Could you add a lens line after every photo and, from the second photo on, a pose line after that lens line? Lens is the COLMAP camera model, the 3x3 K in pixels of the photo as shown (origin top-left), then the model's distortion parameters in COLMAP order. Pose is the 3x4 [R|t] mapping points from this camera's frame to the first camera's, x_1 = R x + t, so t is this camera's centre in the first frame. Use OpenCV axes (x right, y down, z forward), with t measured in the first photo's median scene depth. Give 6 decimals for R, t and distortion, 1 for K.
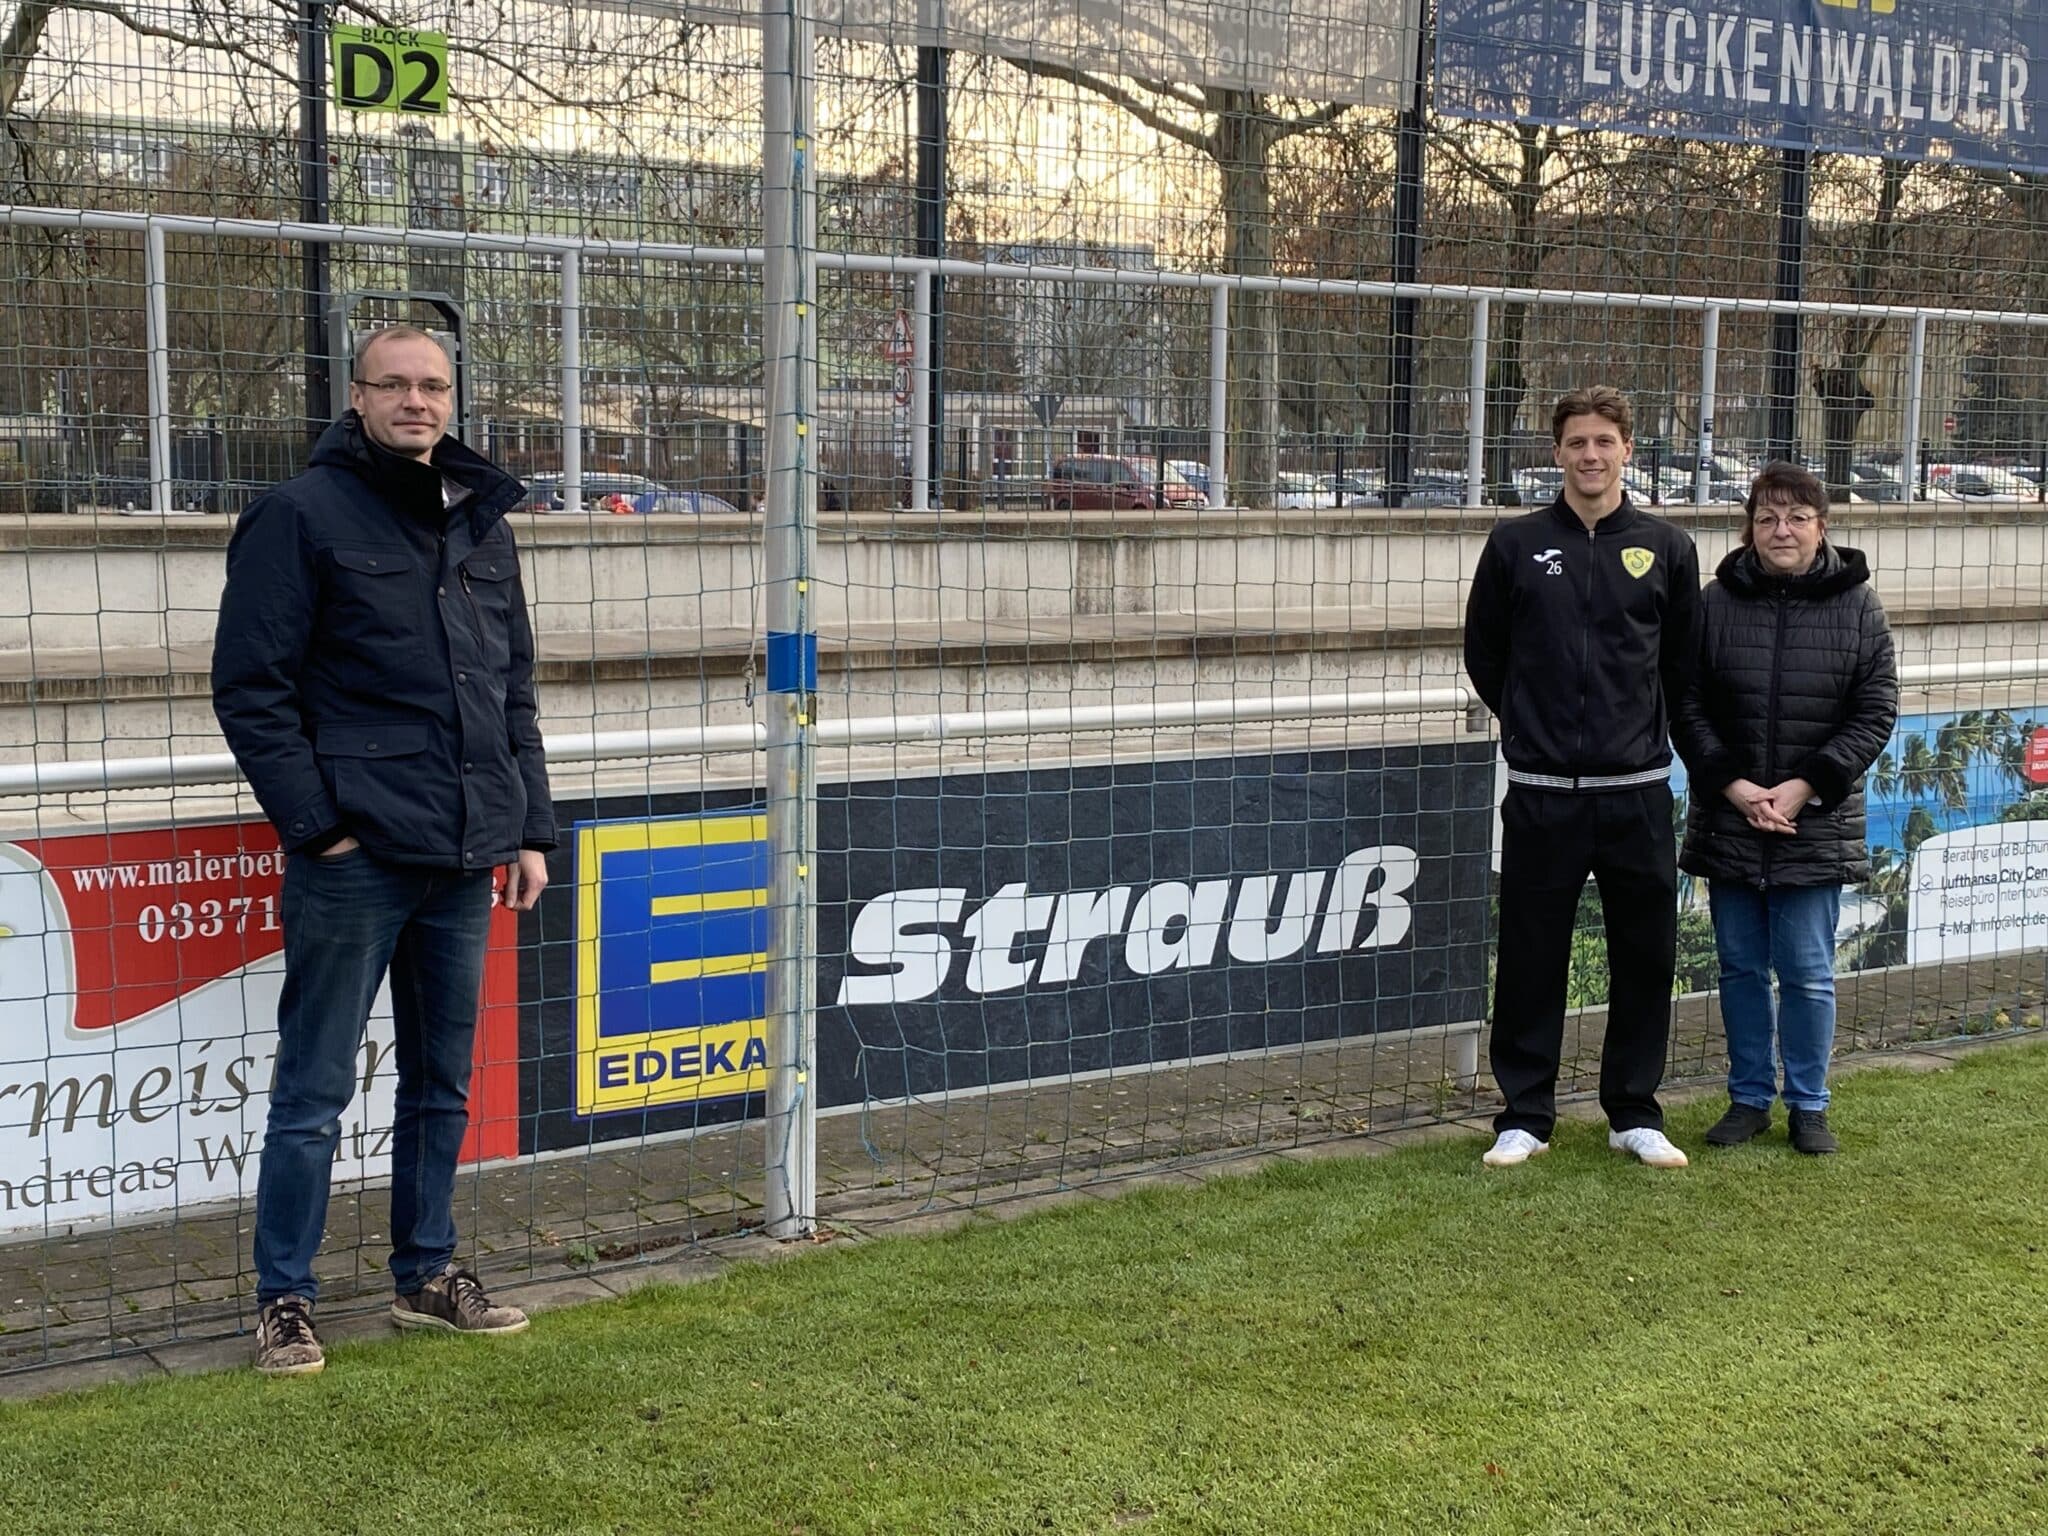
lens RADIAL K [[2756.9, 0, 1024.0], [0, 2756.9, 768.0], [0, 0, 1]] dist [0.138246, -0.569924]
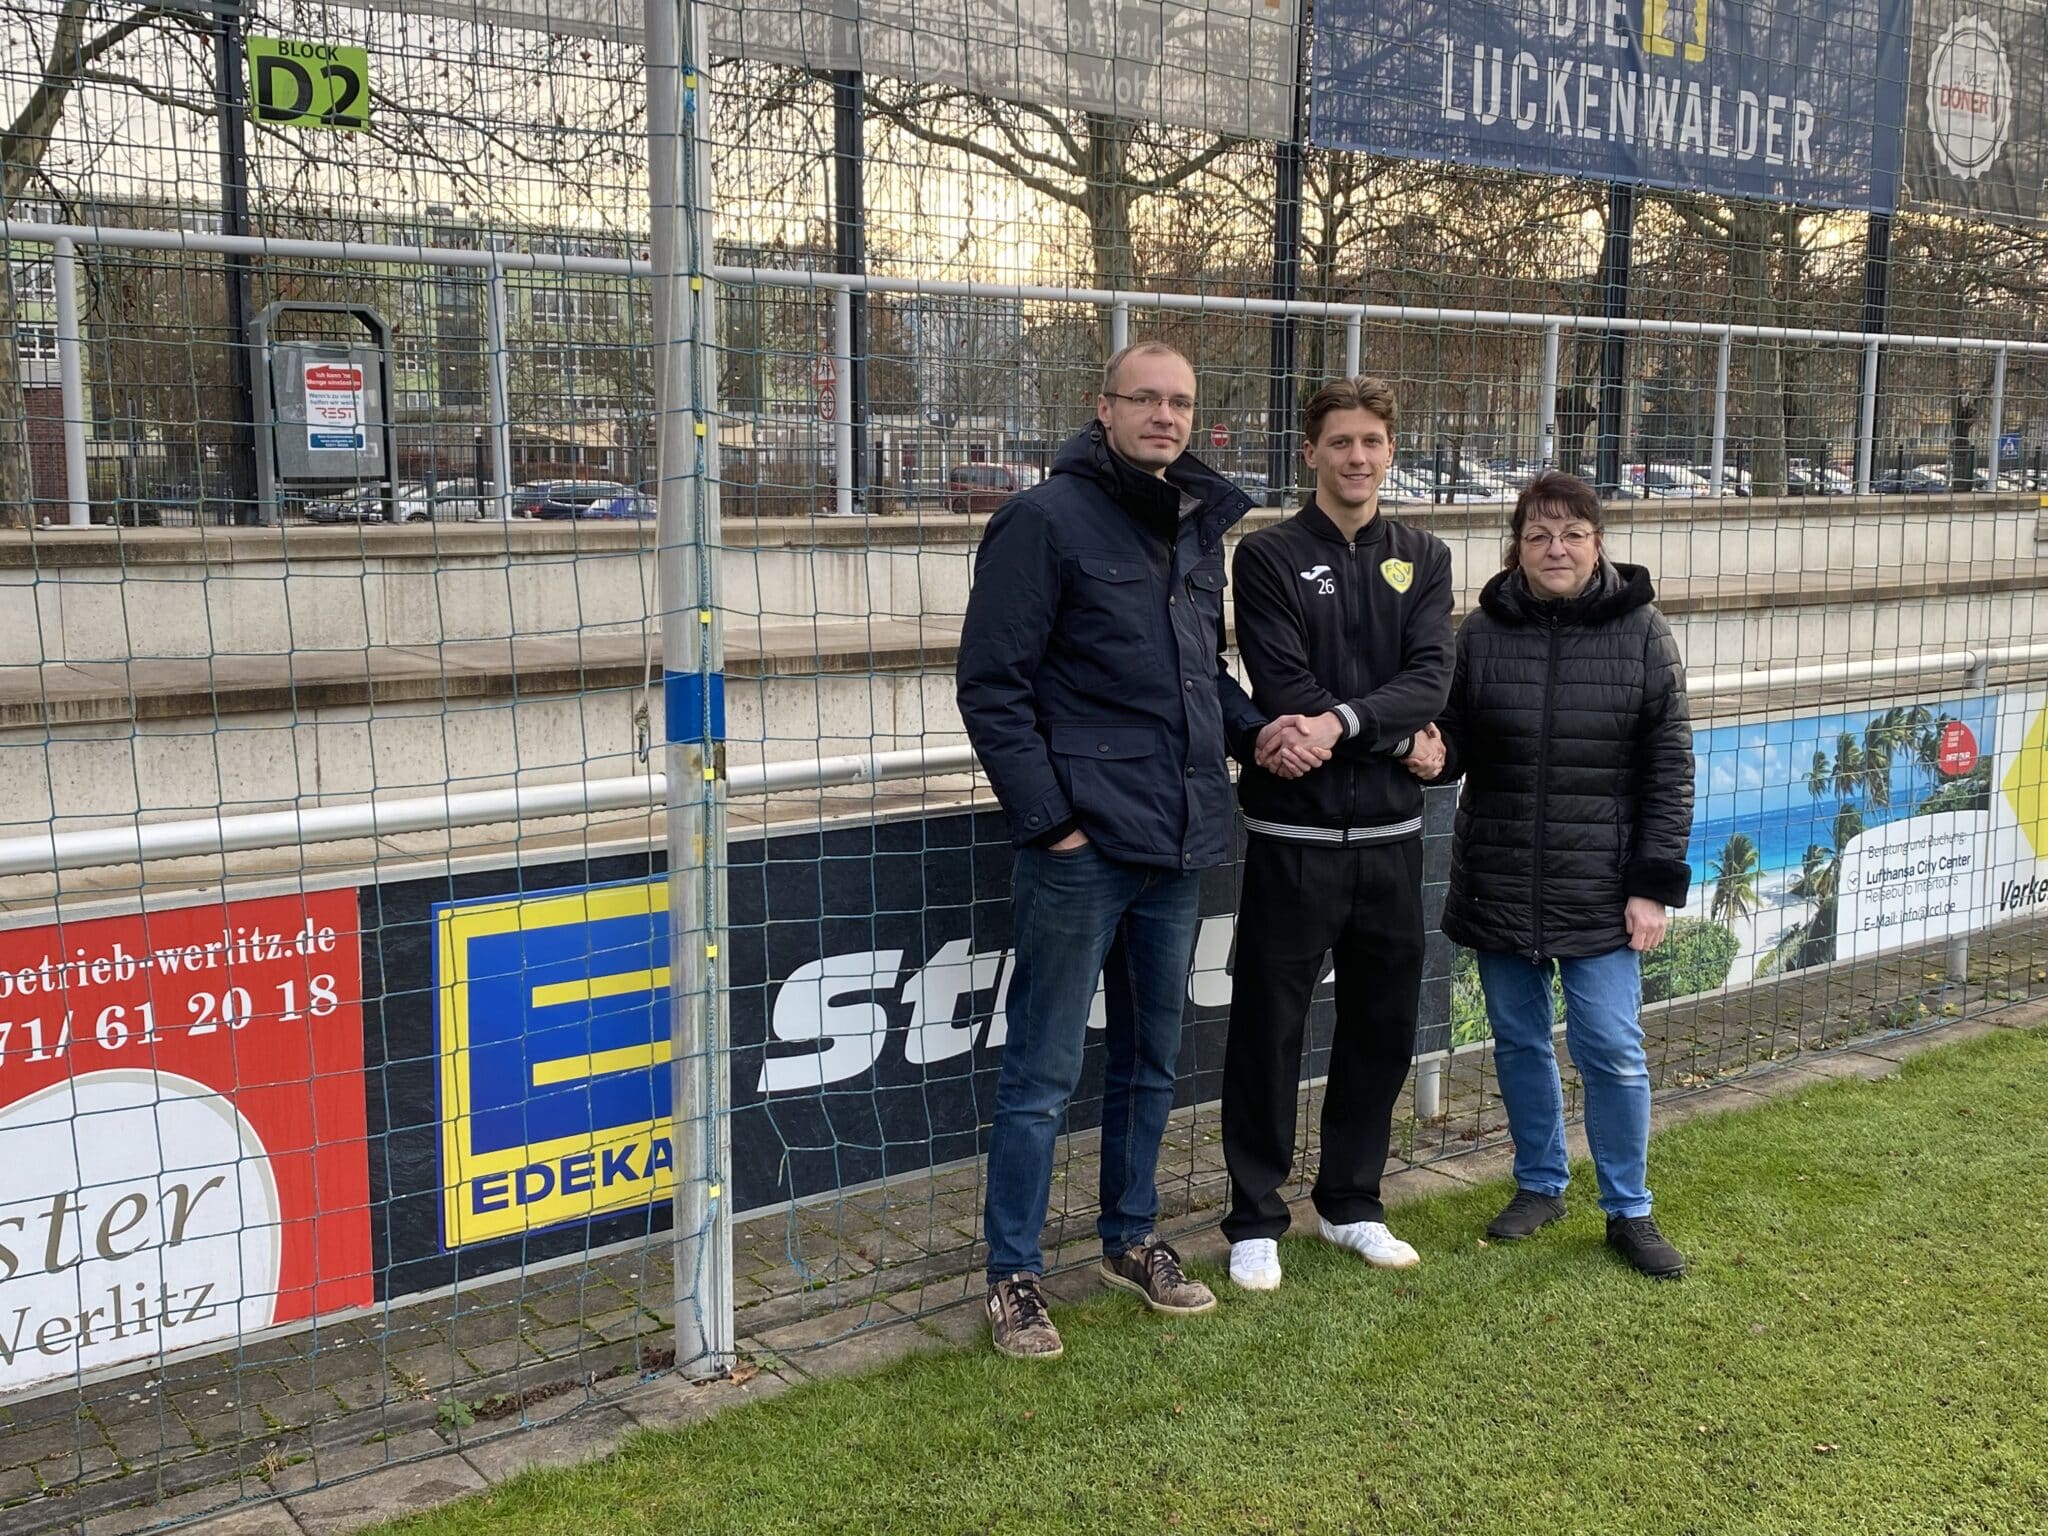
lens RADIAL K [[2050.8, 0, 1032.0], [0, 2050.8, 730.1], [0, 0, 1]] dist [0.153820, -0.514004]
pose [[0.998544, -0.015130, 0.051773, -0.012801], [0.014301, 0.999764, 0.016347, -0.036828], [-0.052008, -0.015583, 0.998525, 0.338448]]
